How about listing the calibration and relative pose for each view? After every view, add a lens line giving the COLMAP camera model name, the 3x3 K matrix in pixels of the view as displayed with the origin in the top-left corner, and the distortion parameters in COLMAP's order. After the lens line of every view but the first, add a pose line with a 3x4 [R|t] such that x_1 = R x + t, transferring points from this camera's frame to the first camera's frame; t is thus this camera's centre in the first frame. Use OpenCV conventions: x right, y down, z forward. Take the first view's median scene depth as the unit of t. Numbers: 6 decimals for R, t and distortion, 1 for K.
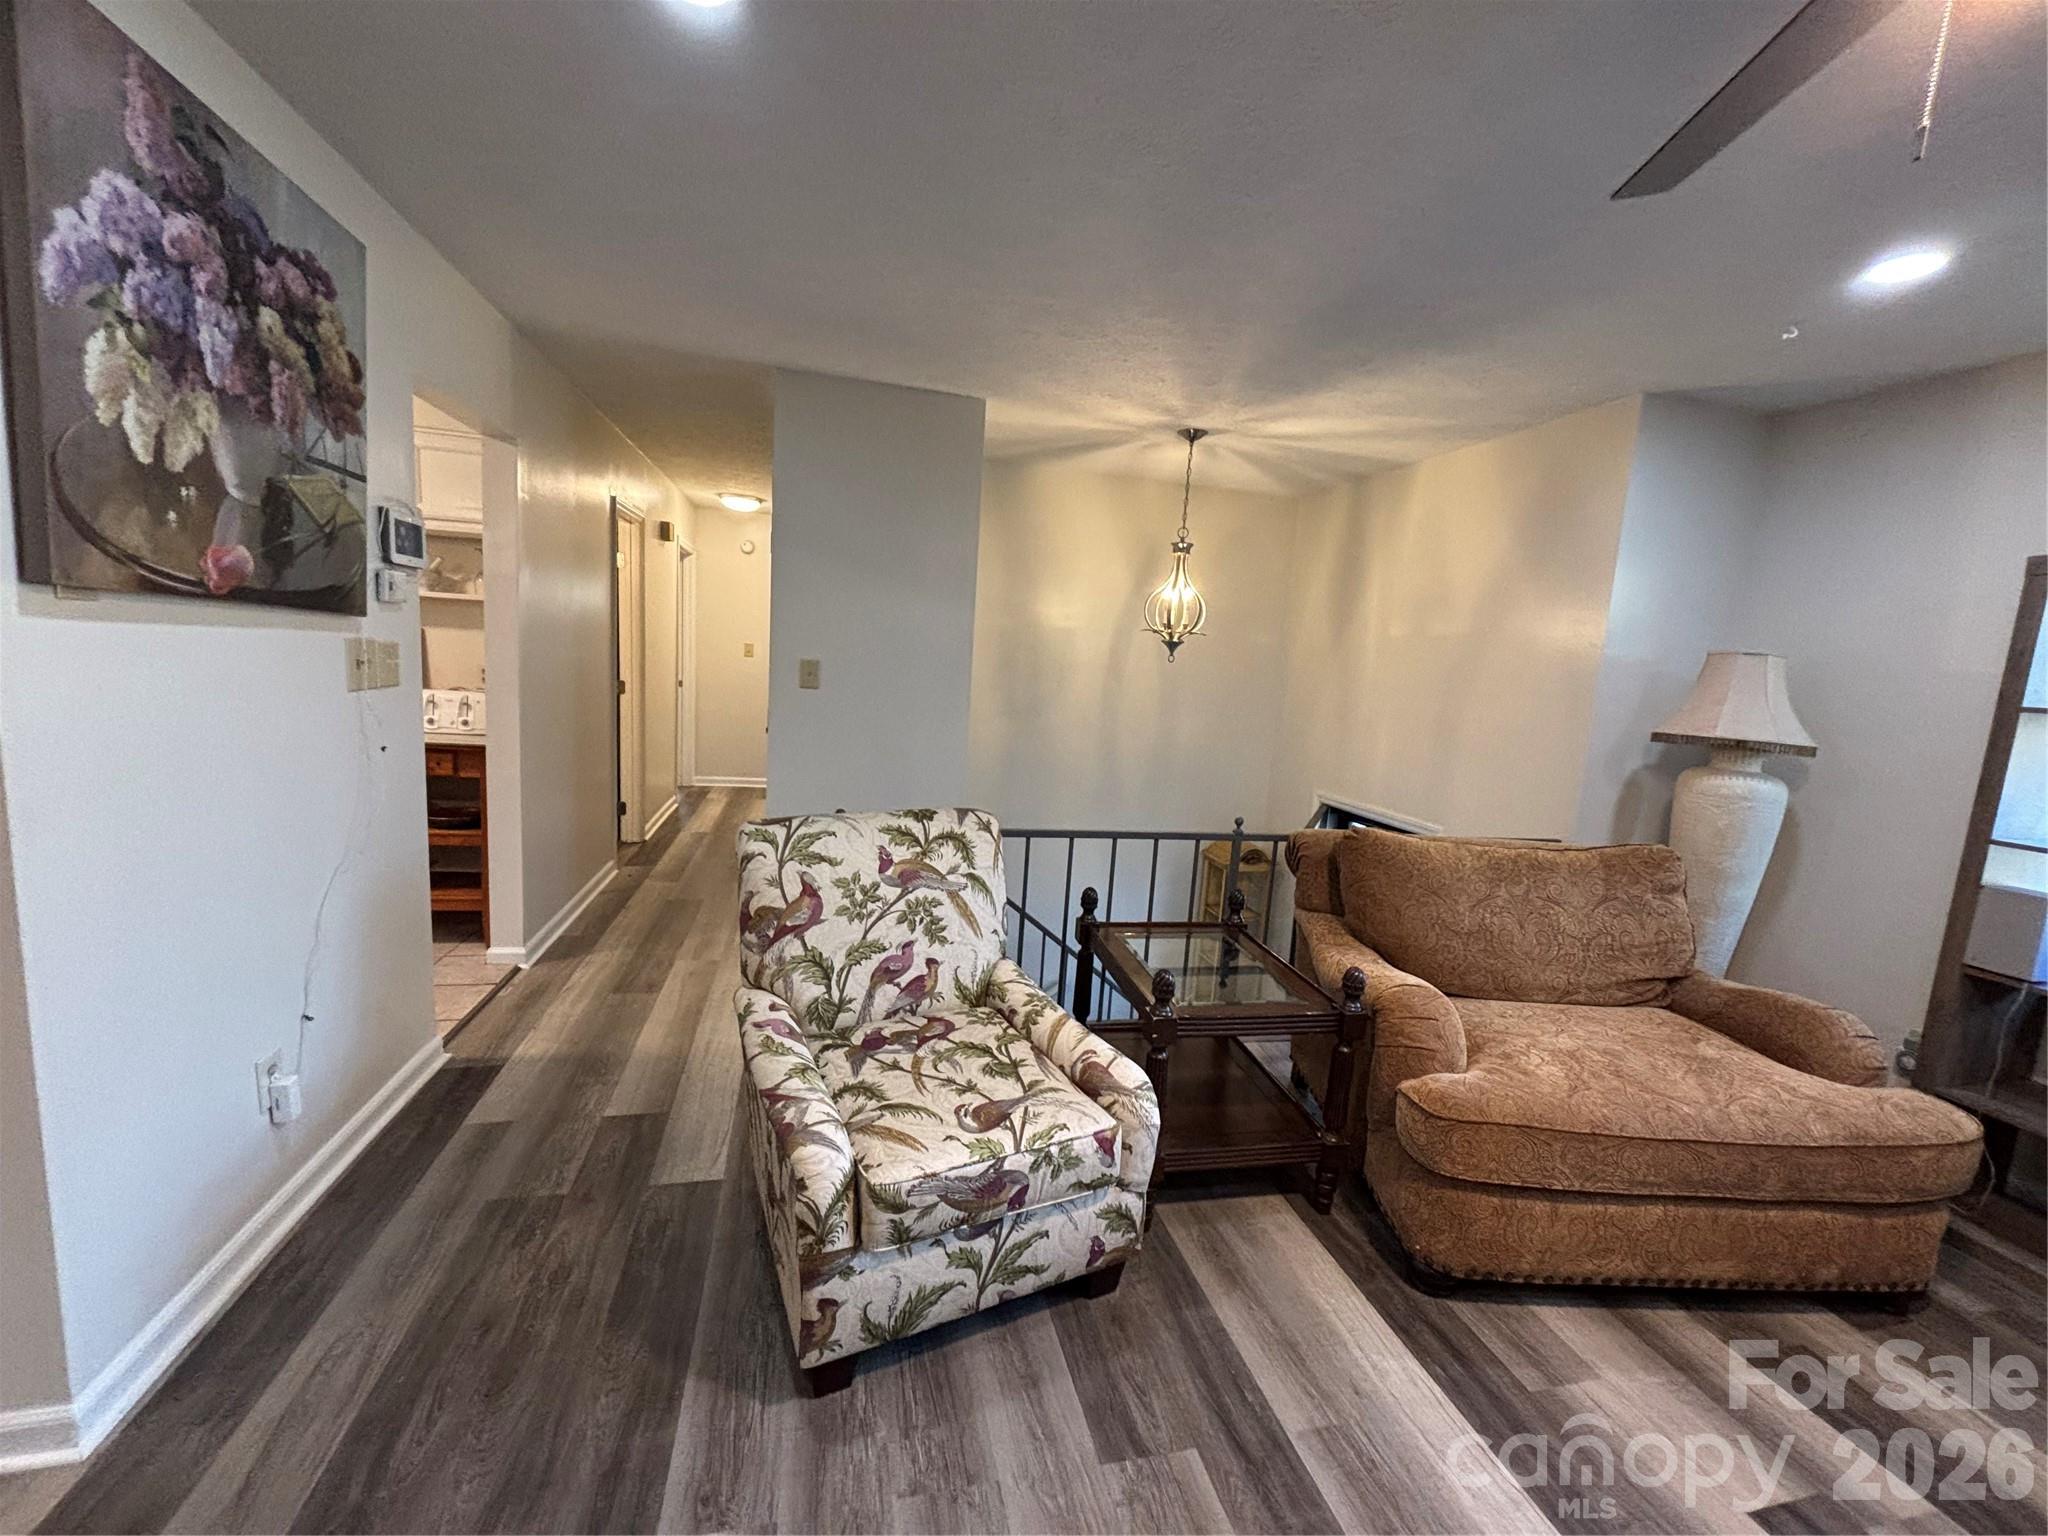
lens RADIAL K [[825.6, 0, 1022.8], [0, 825.6, 767.0], [0, 0, 1]] dist [0.001918, -0.000854]
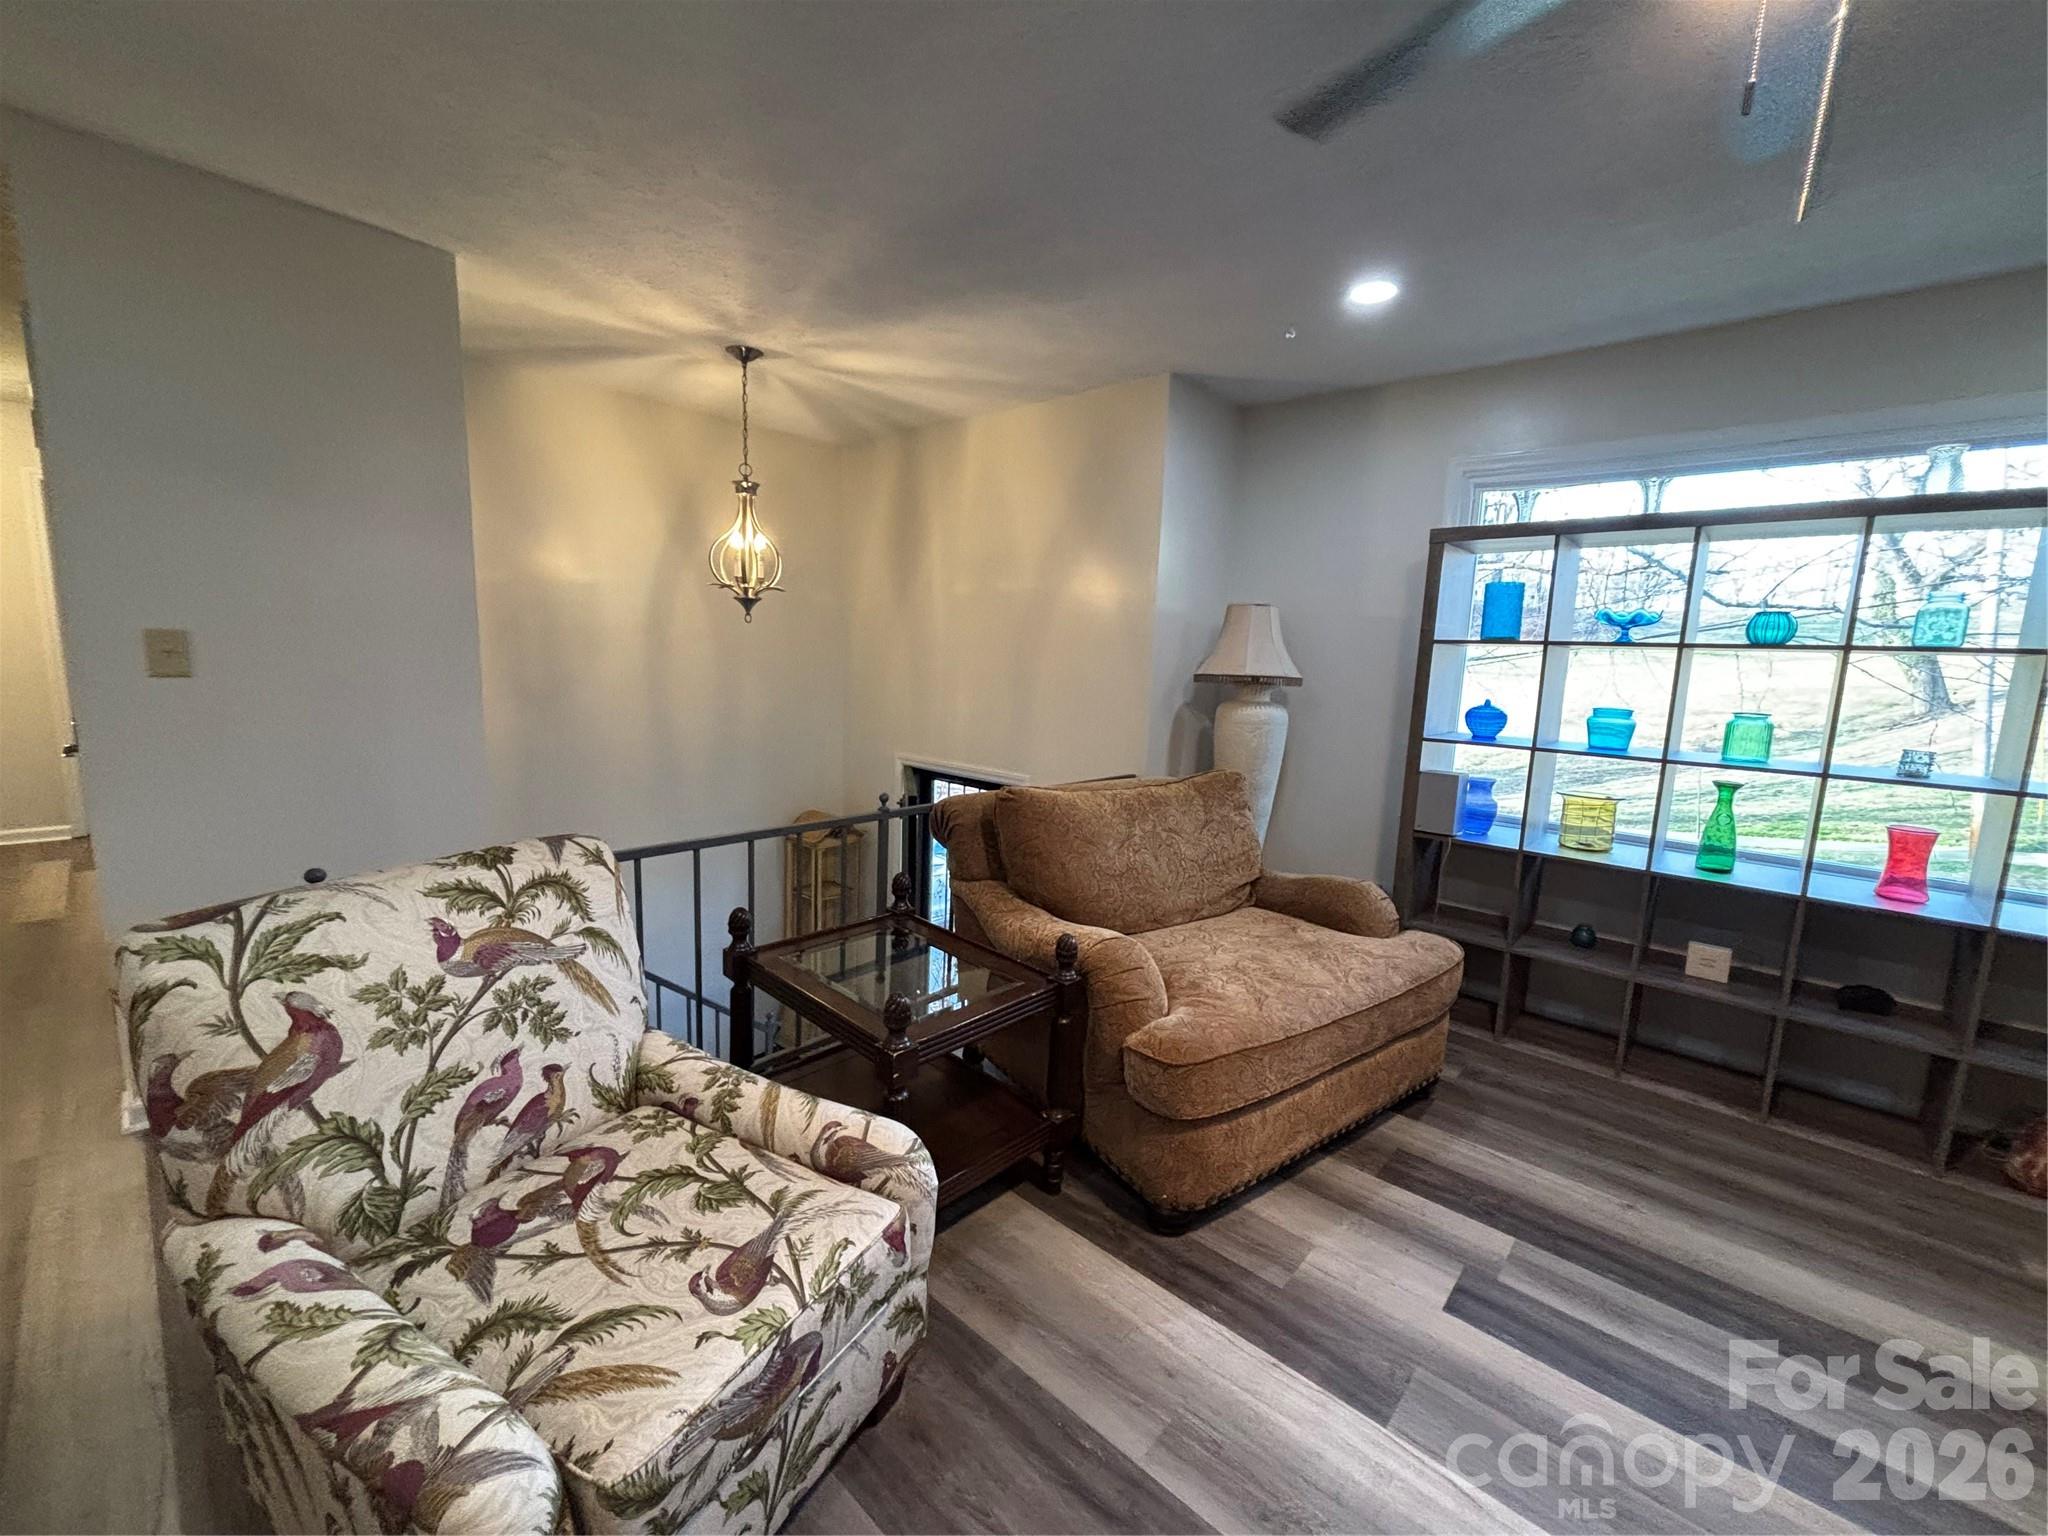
lens RADIAL K [[825.6, 0, 1020.4], [0, 825.6, 768.0], [0, 0, 1]] dist [0.001918, -0.000854]
pose [[0.824728, -0.118432, 0.552990, -0.143379], [0.093140, 0.992918, 0.073743, -0.025328], [-0.557808, -0.009312, 0.829918, 0.229838]]
